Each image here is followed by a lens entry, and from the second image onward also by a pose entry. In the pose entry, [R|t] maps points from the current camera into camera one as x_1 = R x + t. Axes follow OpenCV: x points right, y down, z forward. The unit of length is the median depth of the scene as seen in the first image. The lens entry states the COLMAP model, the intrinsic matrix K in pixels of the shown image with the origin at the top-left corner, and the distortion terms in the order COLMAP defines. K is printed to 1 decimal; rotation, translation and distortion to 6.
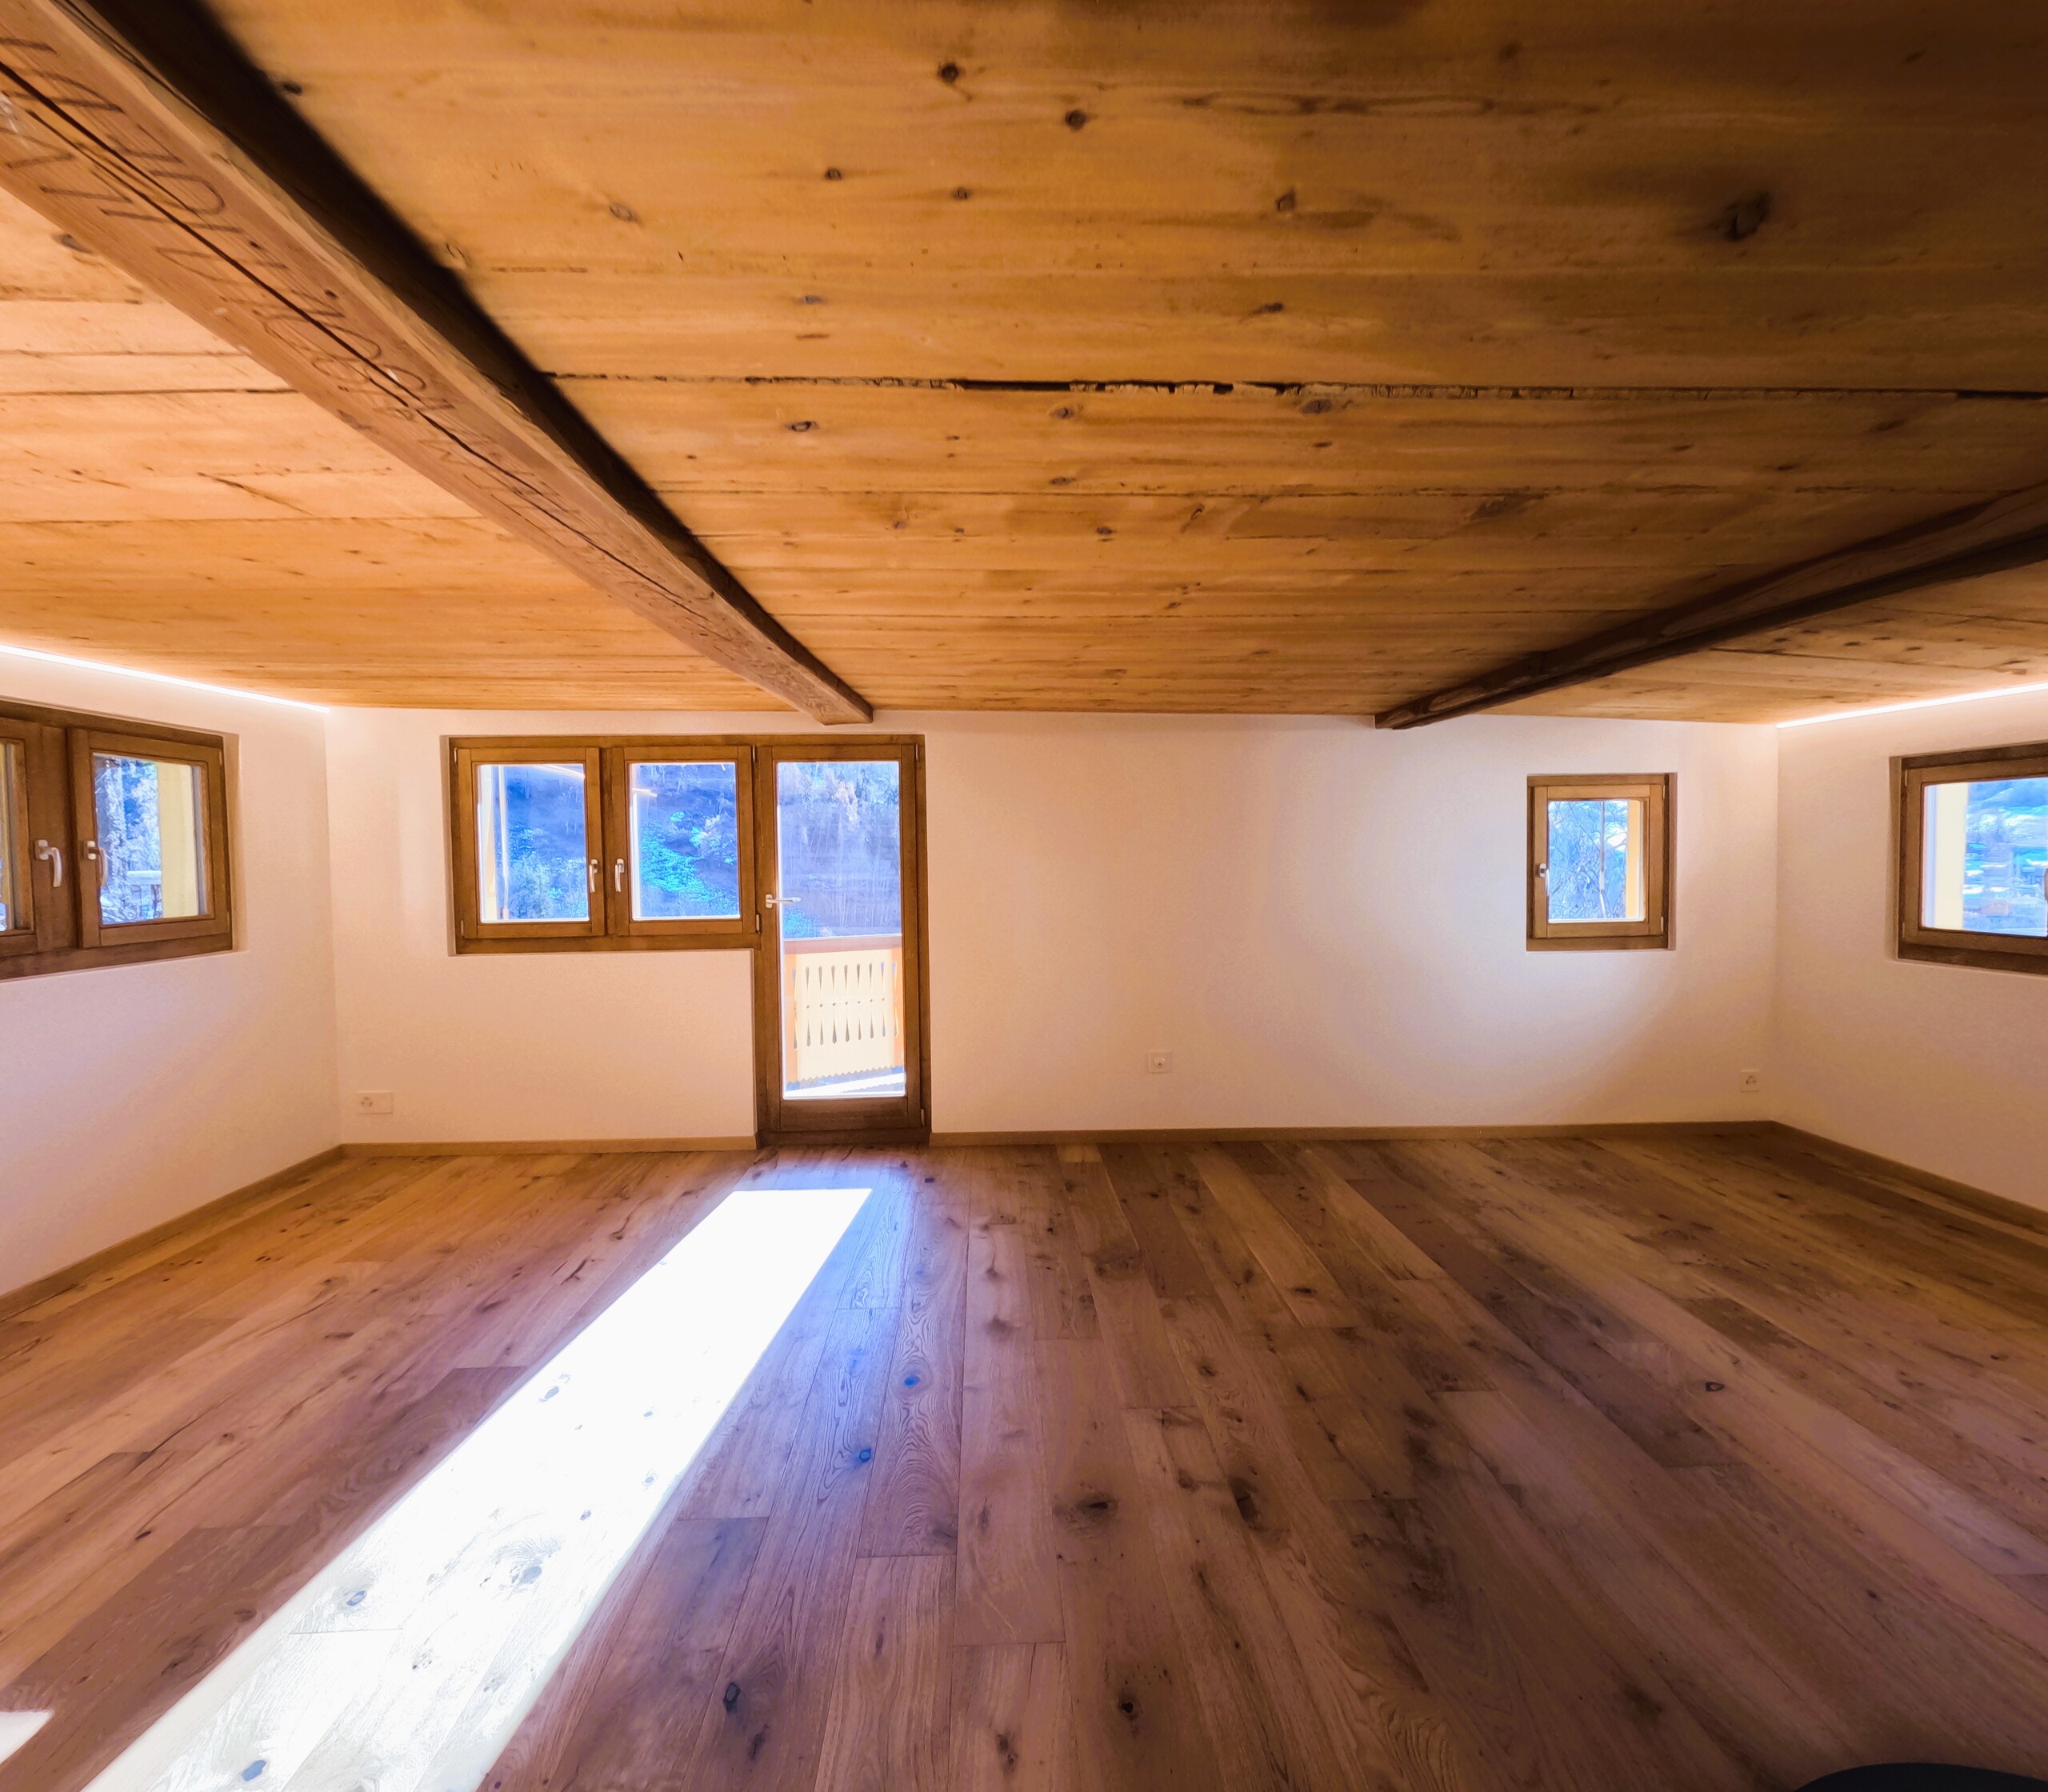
lens RADIAL K [[988.2, 0, 1021.0], [0, 988.2, 897.0], [0, 0, 1]] dist [0.001876, 0.001010]
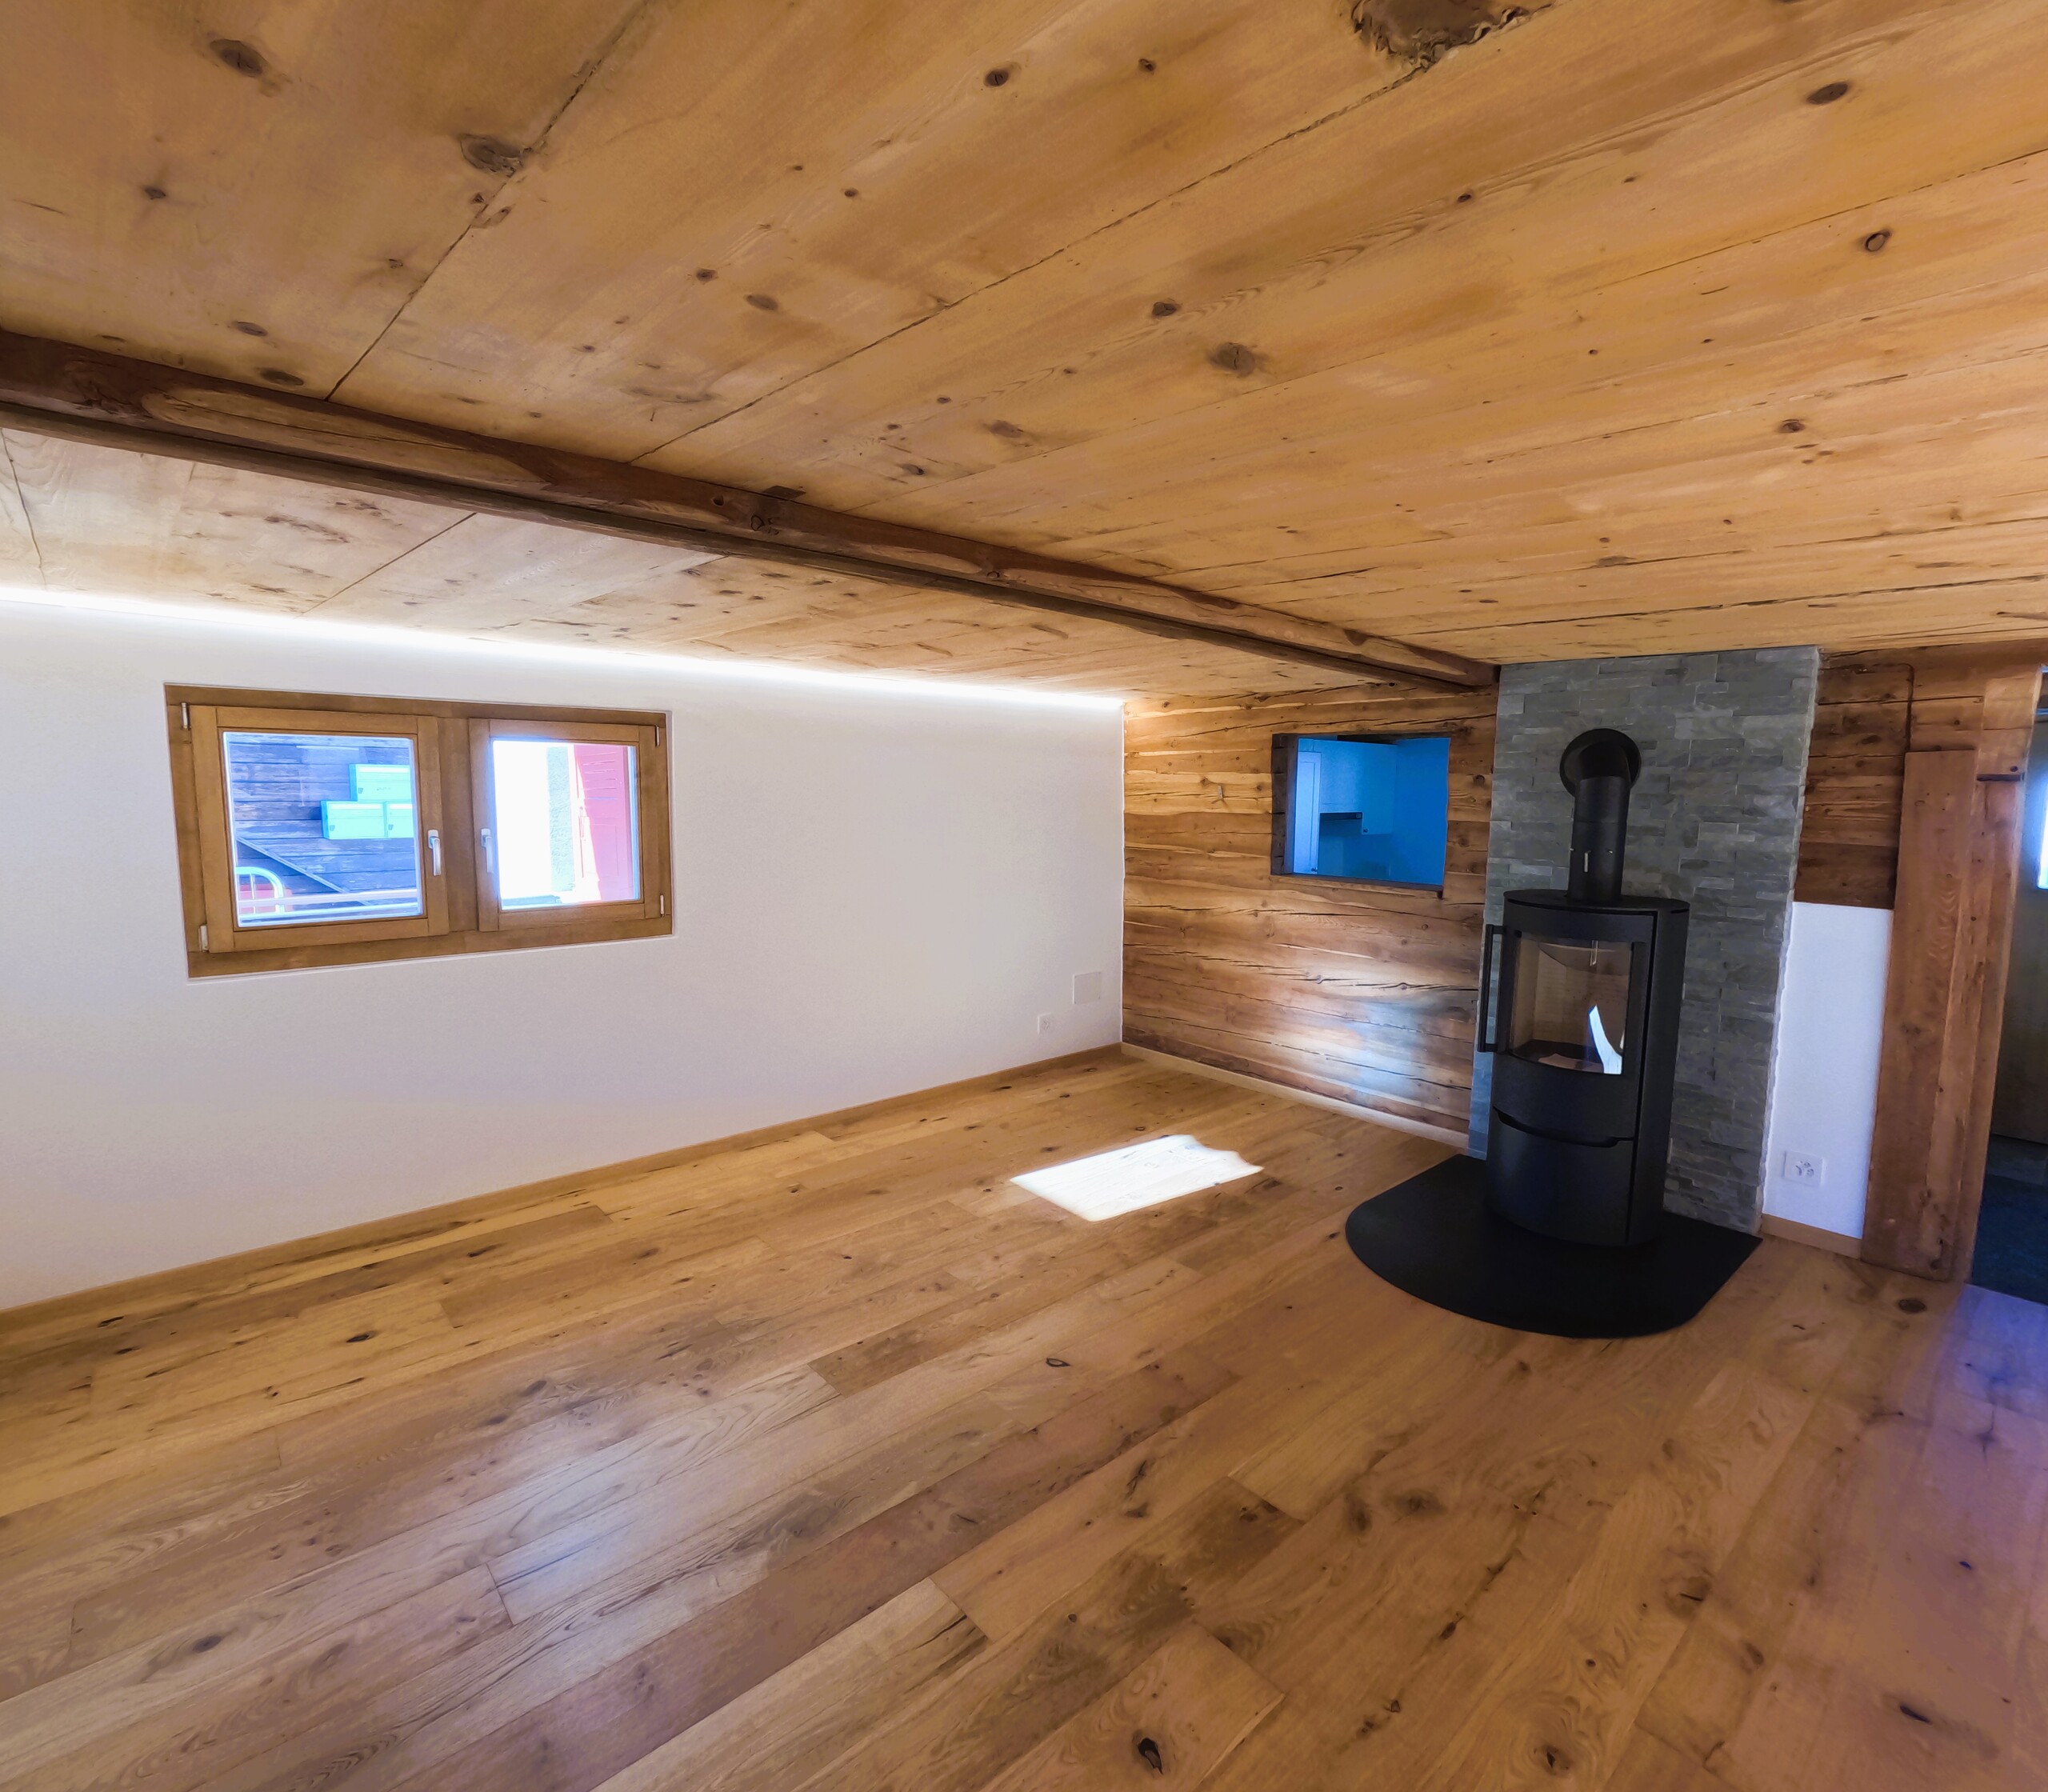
lens RADIAL K [[985.1, 0, 1026.1], [0, 985.1, 900.9], [0, 0, 1]] dist [0.003025, 0.001003]
pose [[-0.628502, -0.085552, 0.773088, -0.017783], [0.028531, 0.990728, 0.132832, -0.082172], [-0.777284, 0.105542, -0.620234, 1.183278]]
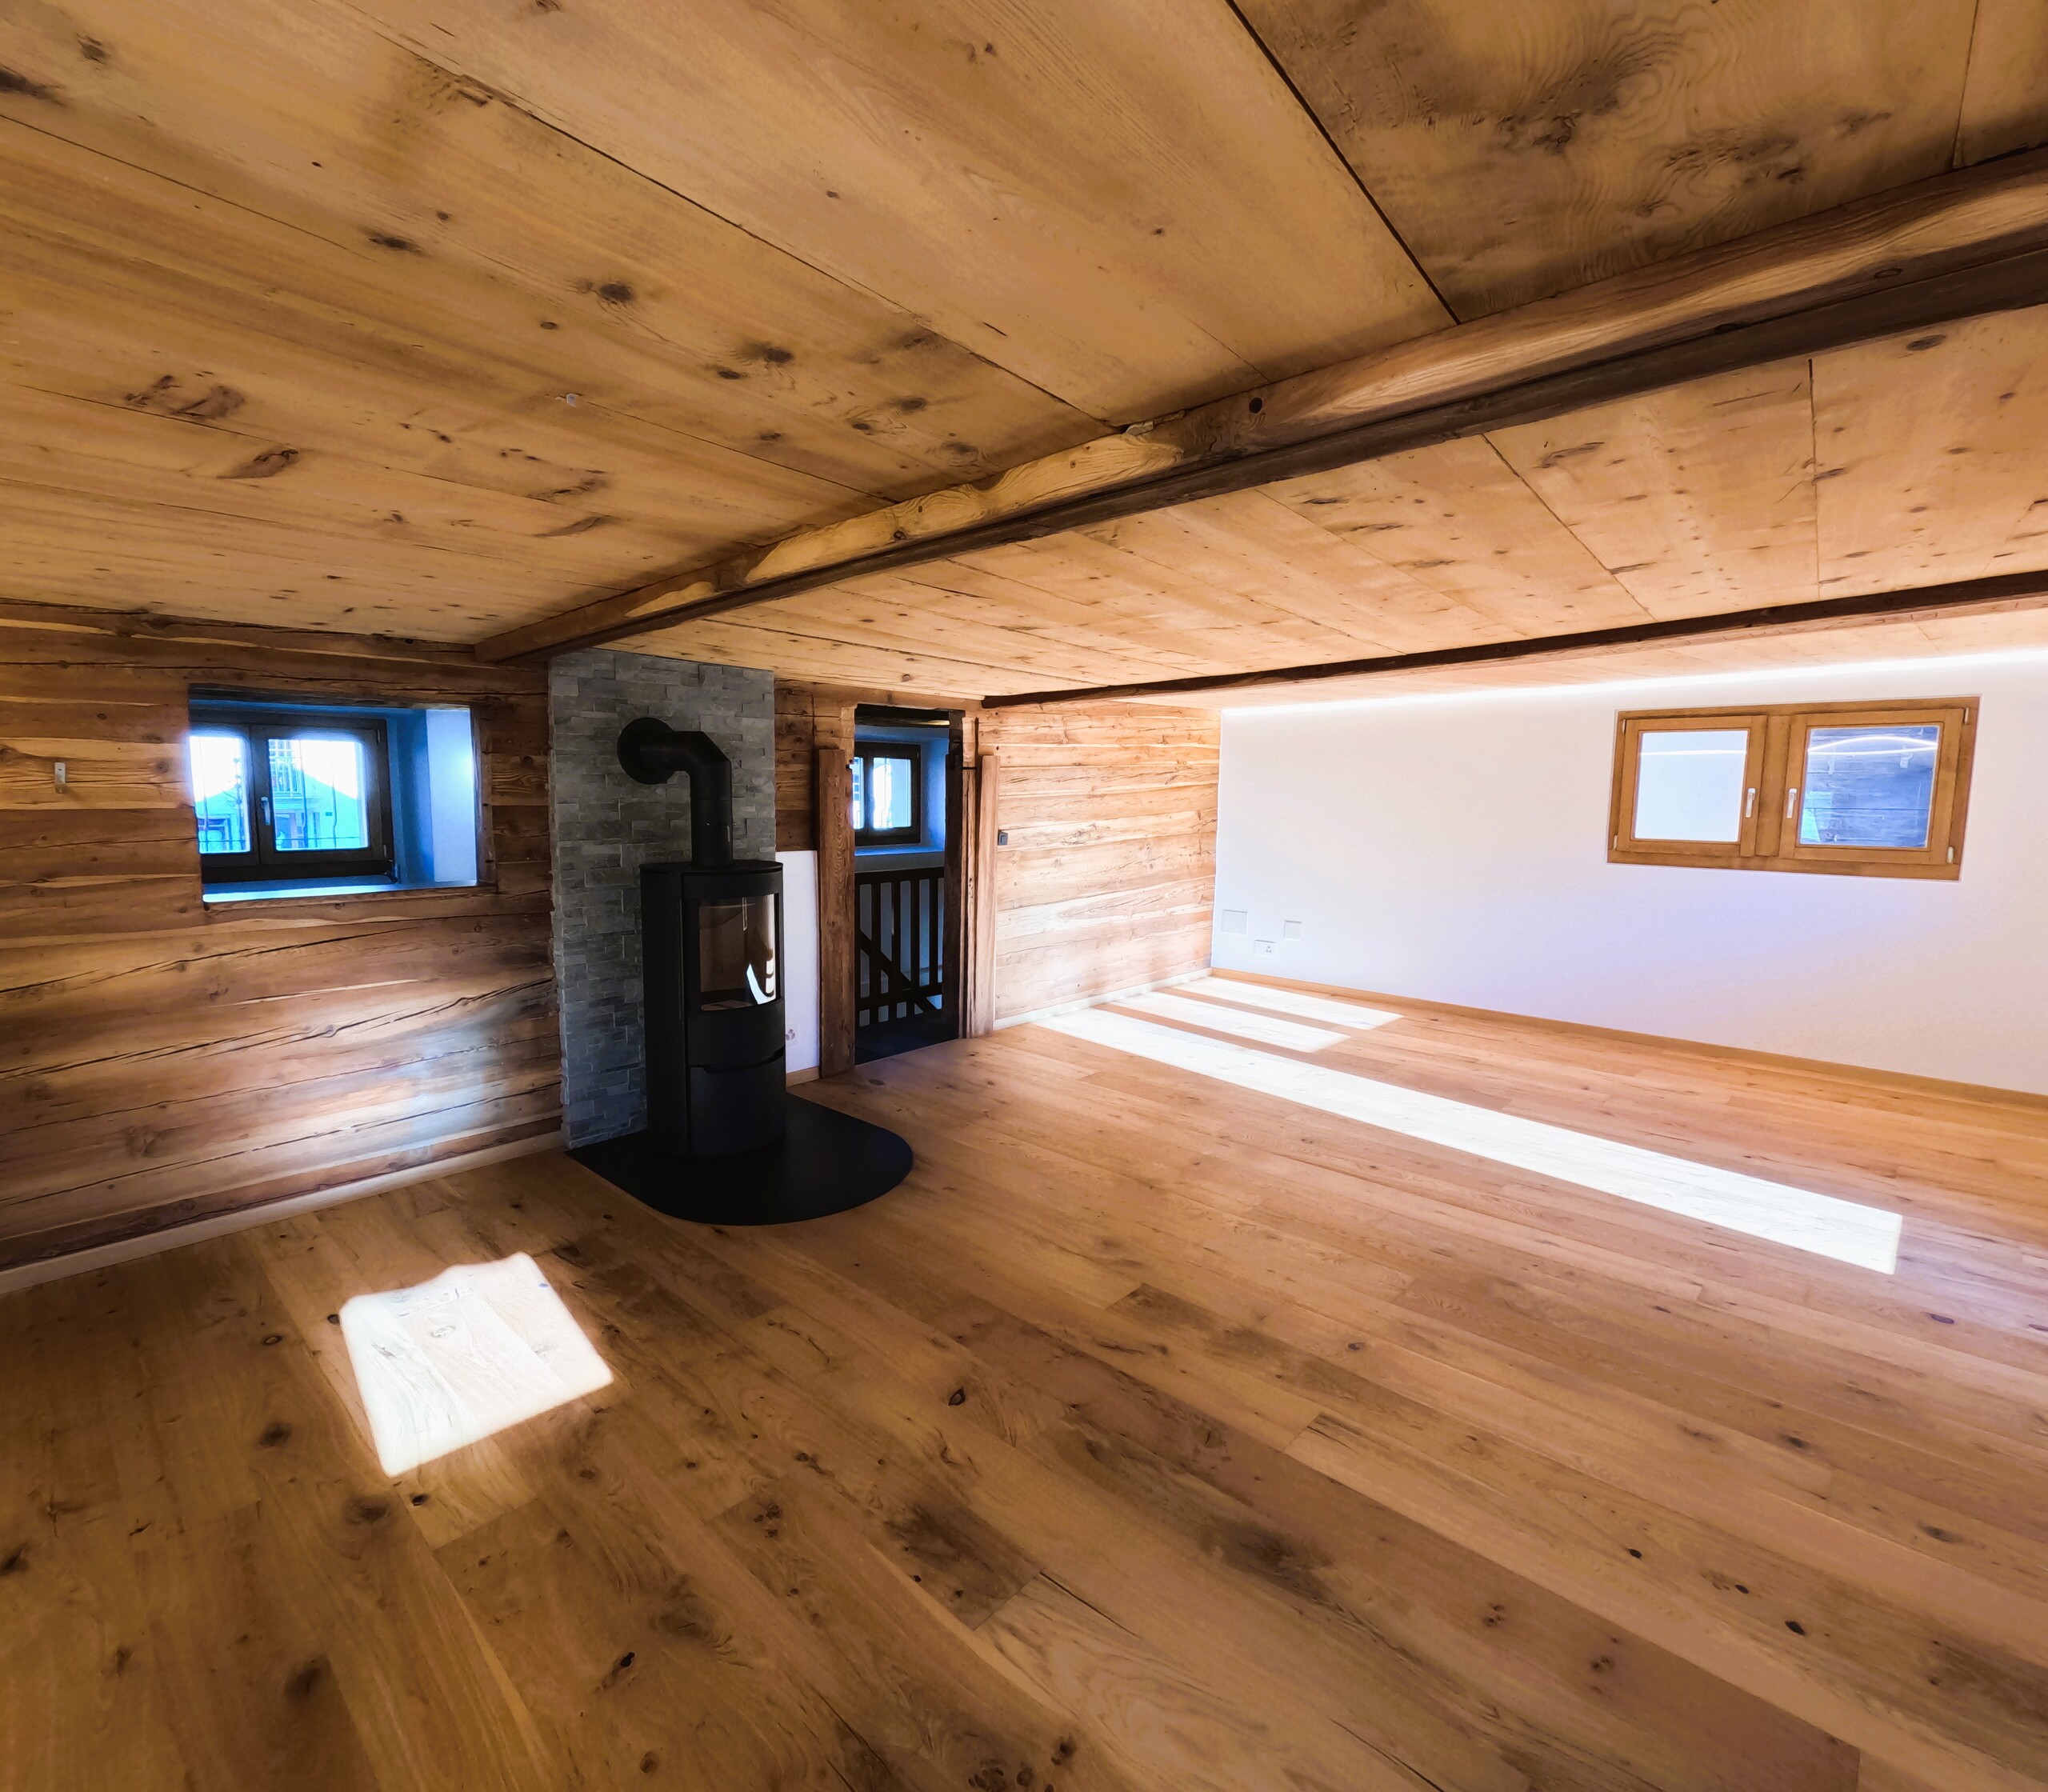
lens RADIAL K [[985.1, 0, 1026.1], [0, 985.1, 900.9], [0, 0, 1]] dist [0.003025, 0.001003]
pose [[-0.709608, 0.089042, -0.698948, 0.933793], [-0.027707, 0.987689, 0.153956, -0.084723], [0.704052, 0.128614, -0.698405, 1.208128]]
